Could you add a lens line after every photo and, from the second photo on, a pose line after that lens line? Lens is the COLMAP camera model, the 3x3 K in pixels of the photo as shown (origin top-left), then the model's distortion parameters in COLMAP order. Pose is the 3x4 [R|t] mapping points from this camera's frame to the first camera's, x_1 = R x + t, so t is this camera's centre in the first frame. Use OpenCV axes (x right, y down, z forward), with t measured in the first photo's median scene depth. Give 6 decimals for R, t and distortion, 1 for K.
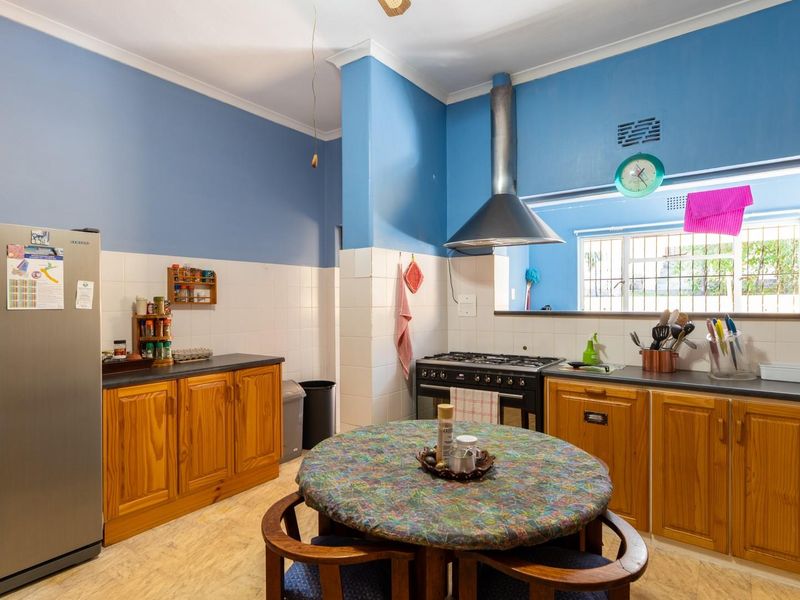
lens RADIAL K [[458.4, 0, 404.5], [0, 458.4, 301.6], [0, 0, 1]] dist [0.011703, 0.001284]
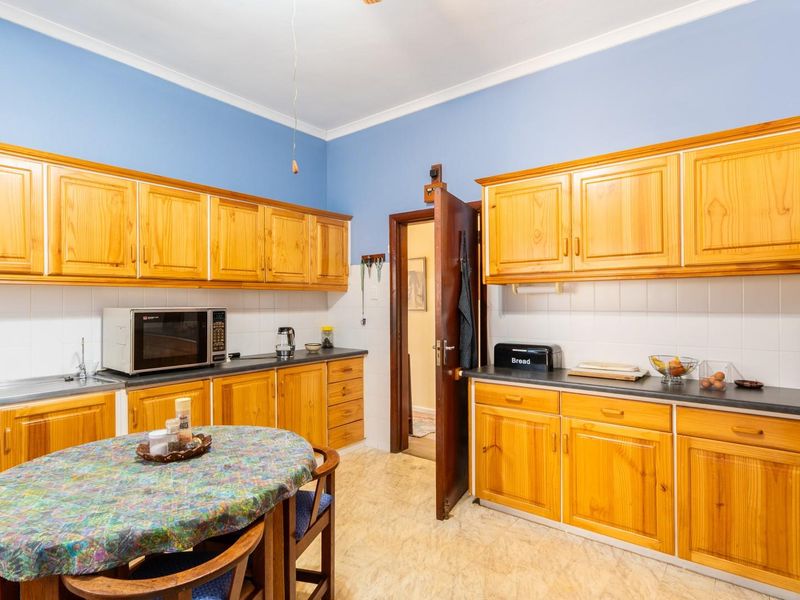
lens RADIAL K [[458.4, 0, 404.5], [0, 458.4, 301.6], [0, 0, 1]] dist [0.011703, 0.001284]
pose [[-0.999218, 0.009816, 0.038307, -0.282739], [0.009905, 0.999949, 0.002140, -0.004347], [-0.038284, 0.002517, -0.999264, 1.199442]]
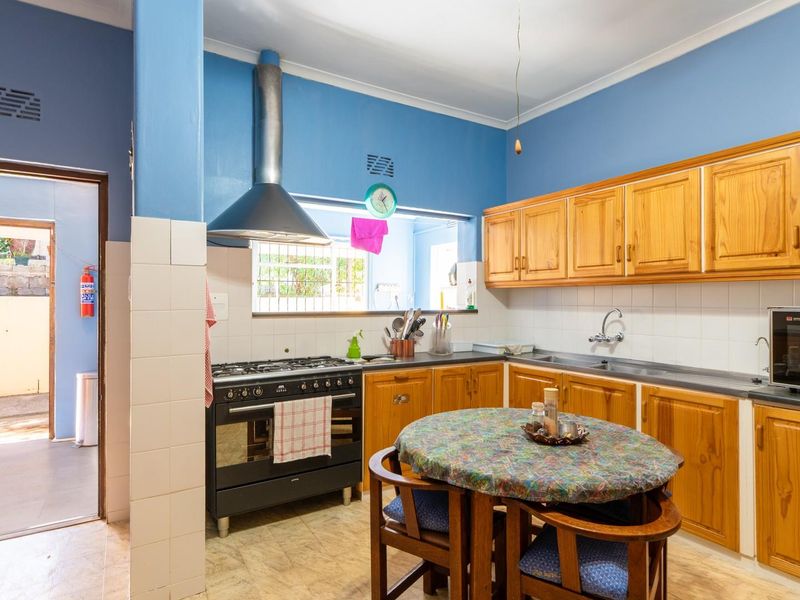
lens RADIAL K [[458.4, 0, 404.5], [0, 458.4, 301.6], [0, 0, 1]] dist [0.011703, 0.001284]
pose [[0.378829, 0.002519, 0.925463, -0.665953], [-0.001065, 0.999997, -0.002286, 0.001286], [-0.925466, -0.000120, 0.378830, 0.514452]]
